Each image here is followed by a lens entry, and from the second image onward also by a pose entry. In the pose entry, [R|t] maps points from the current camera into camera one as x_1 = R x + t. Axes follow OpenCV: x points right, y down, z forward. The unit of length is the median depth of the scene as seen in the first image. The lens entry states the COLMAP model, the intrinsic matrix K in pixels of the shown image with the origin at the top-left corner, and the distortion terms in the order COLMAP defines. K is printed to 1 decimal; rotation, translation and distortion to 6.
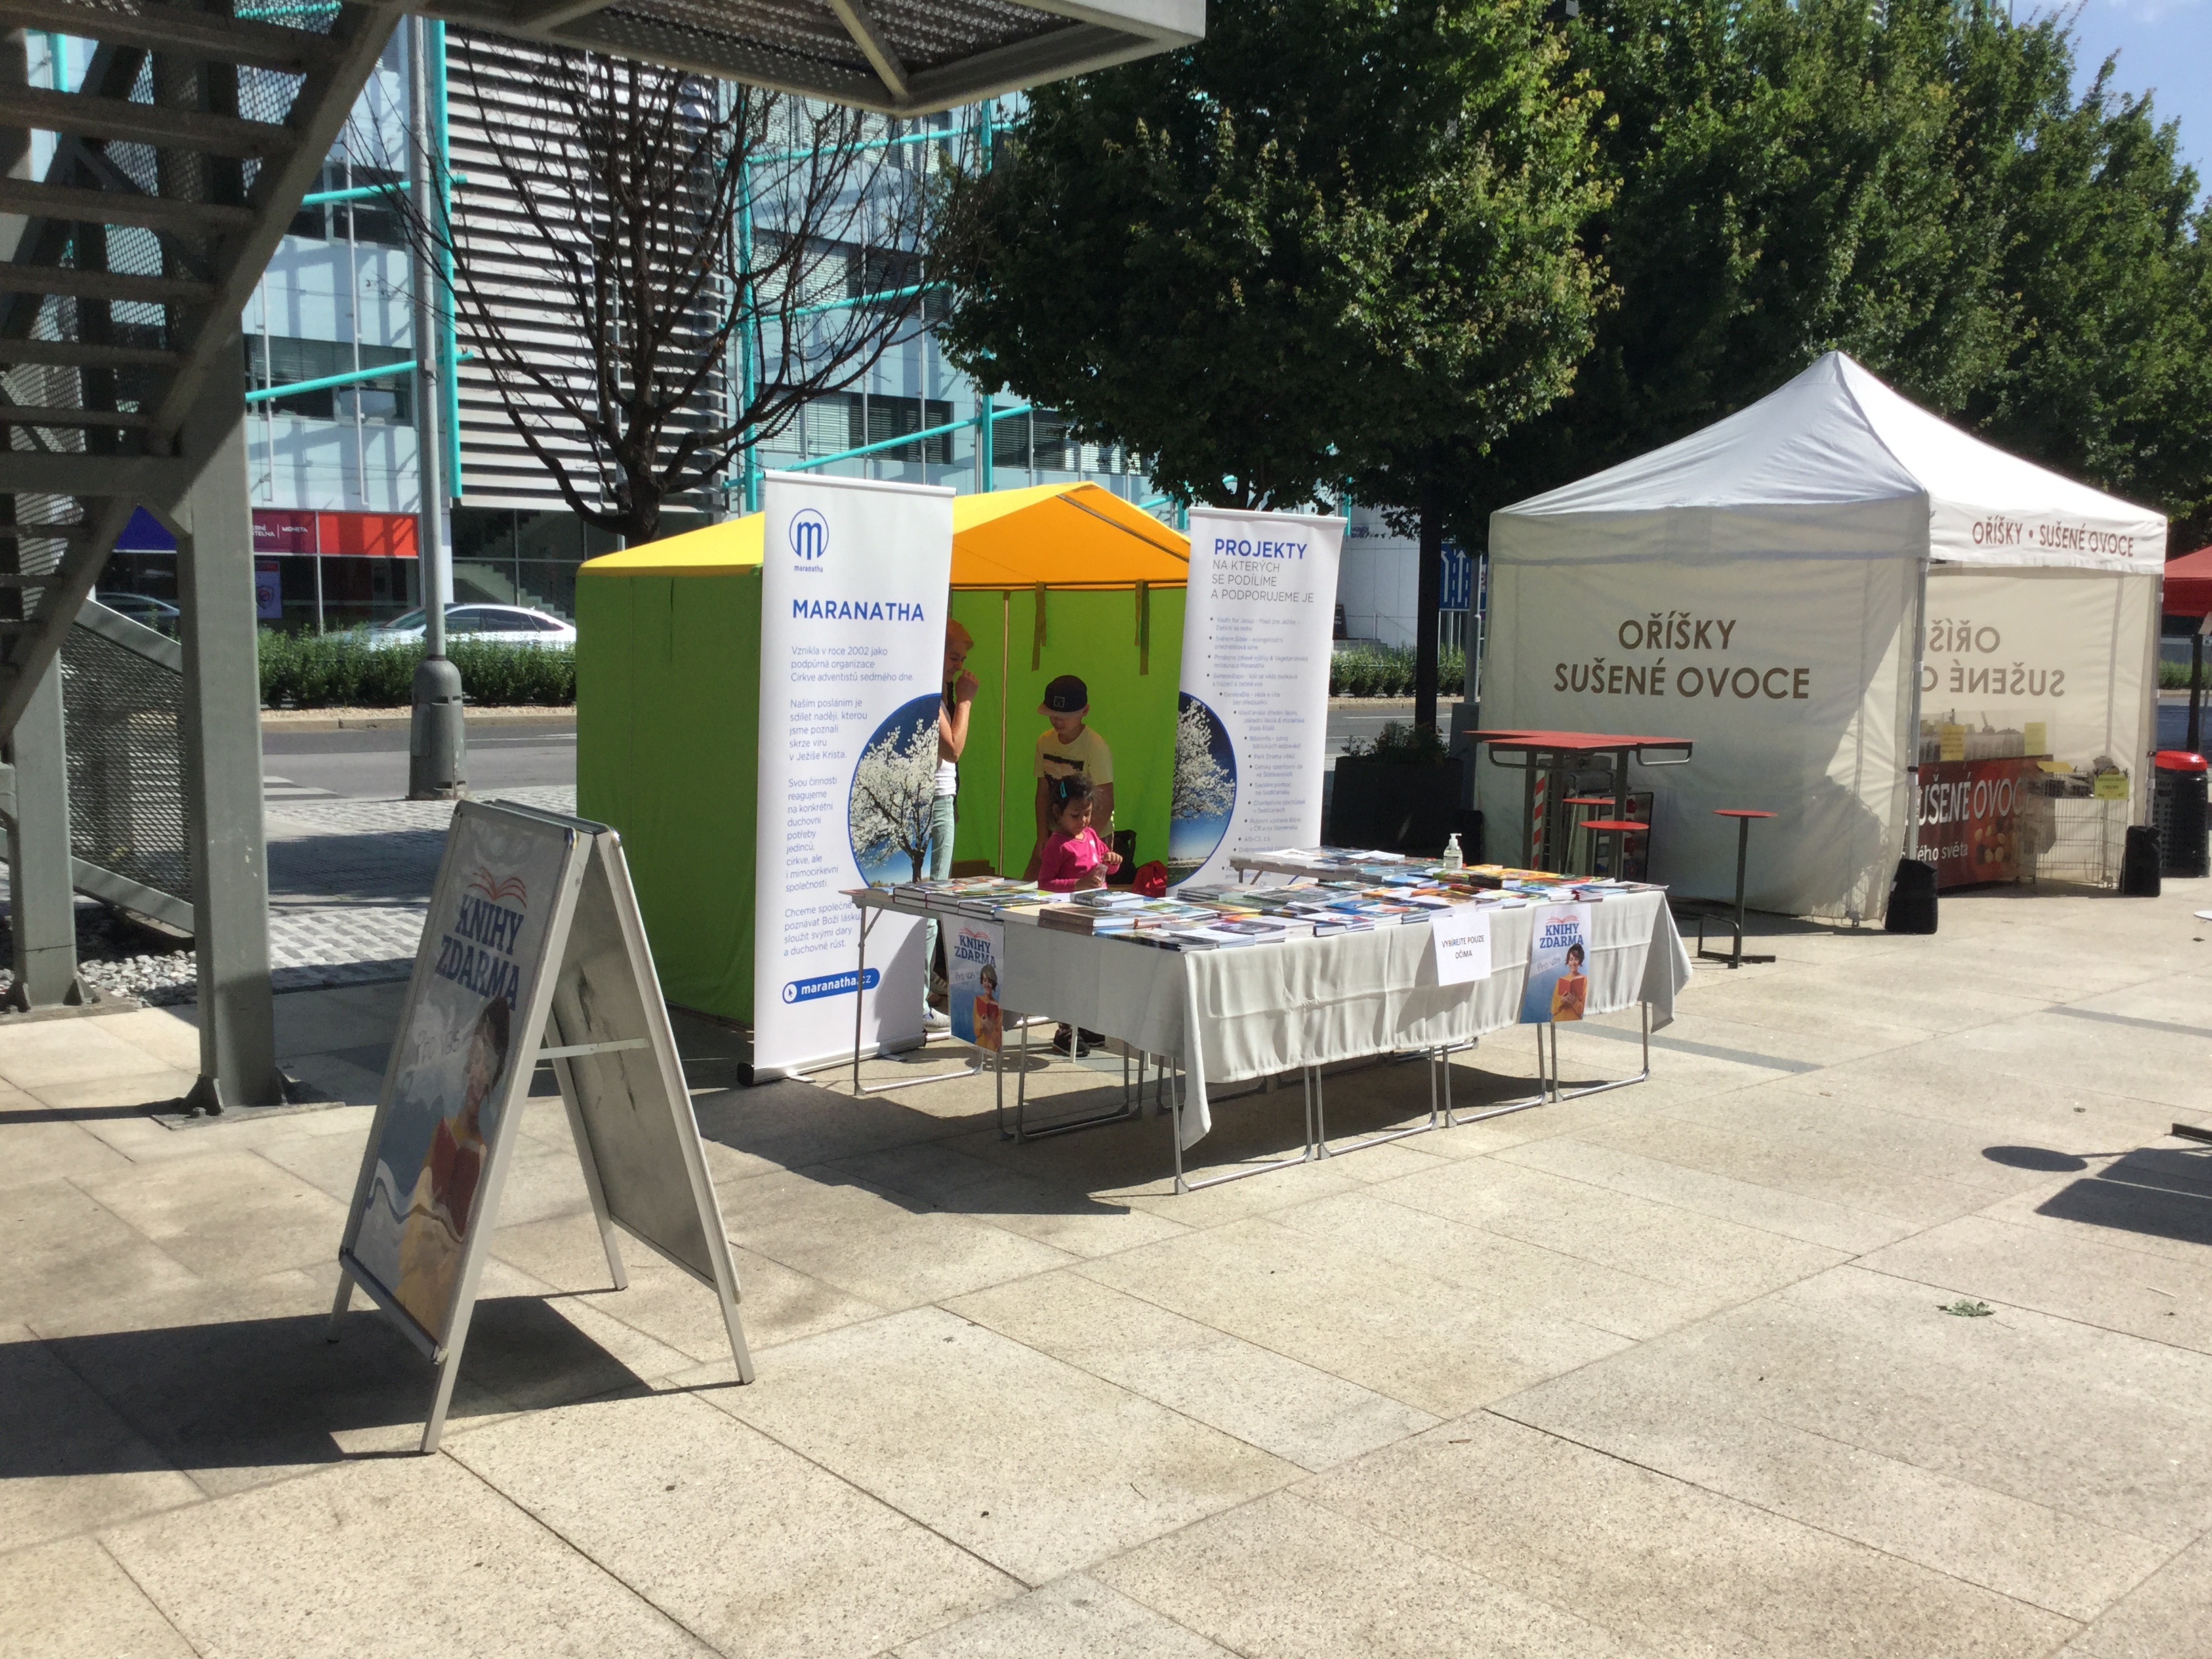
lens RADIAL K [[2059.1, 0, 1106.0], [0, 2059.1, 829.5], [0, 0, 1]] dist [0.051277, -0.016621]
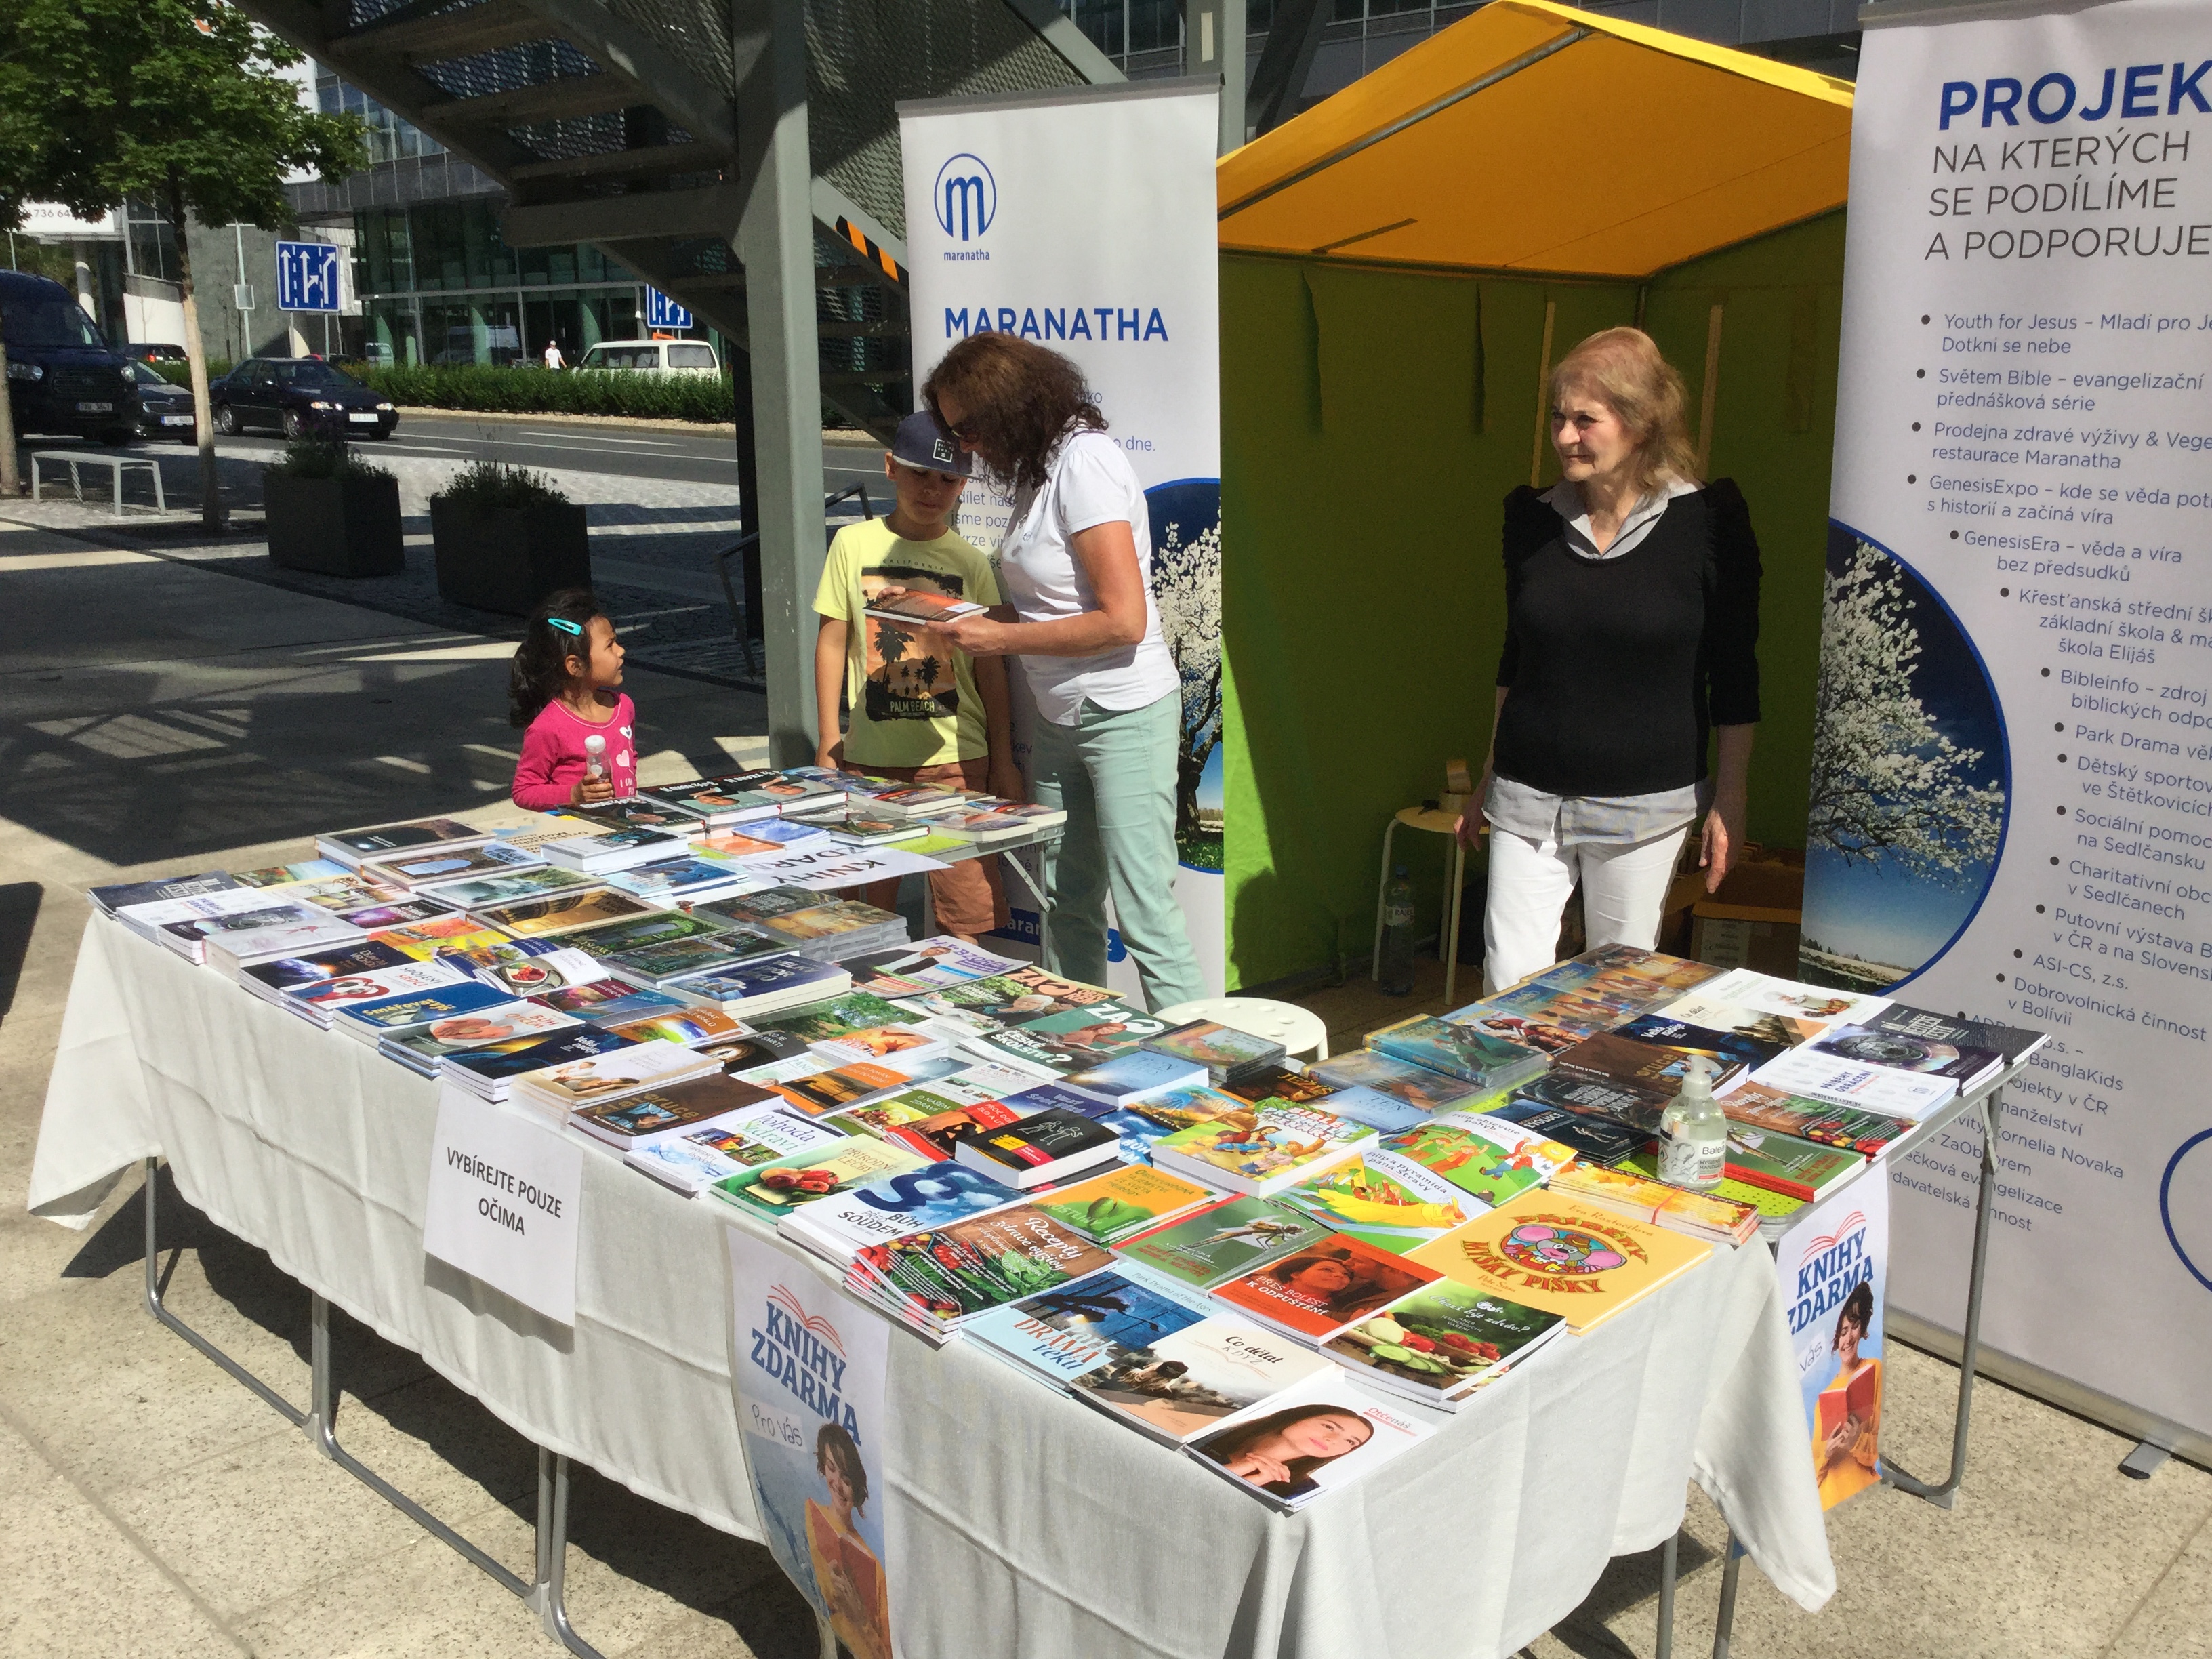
lens RADIAL K [[2059.1, 0, 1106.0], [0, 2059.1, 829.5], [0, 0, 1]] dist [0.051277, -0.016621]
pose [[0.065434, 0.211458, -0.975194, 0.412880], [-0.105185, 0.973306, 0.203991, -0.075000], [0.992298, 0.089228, 0.085929, 0.836037]]
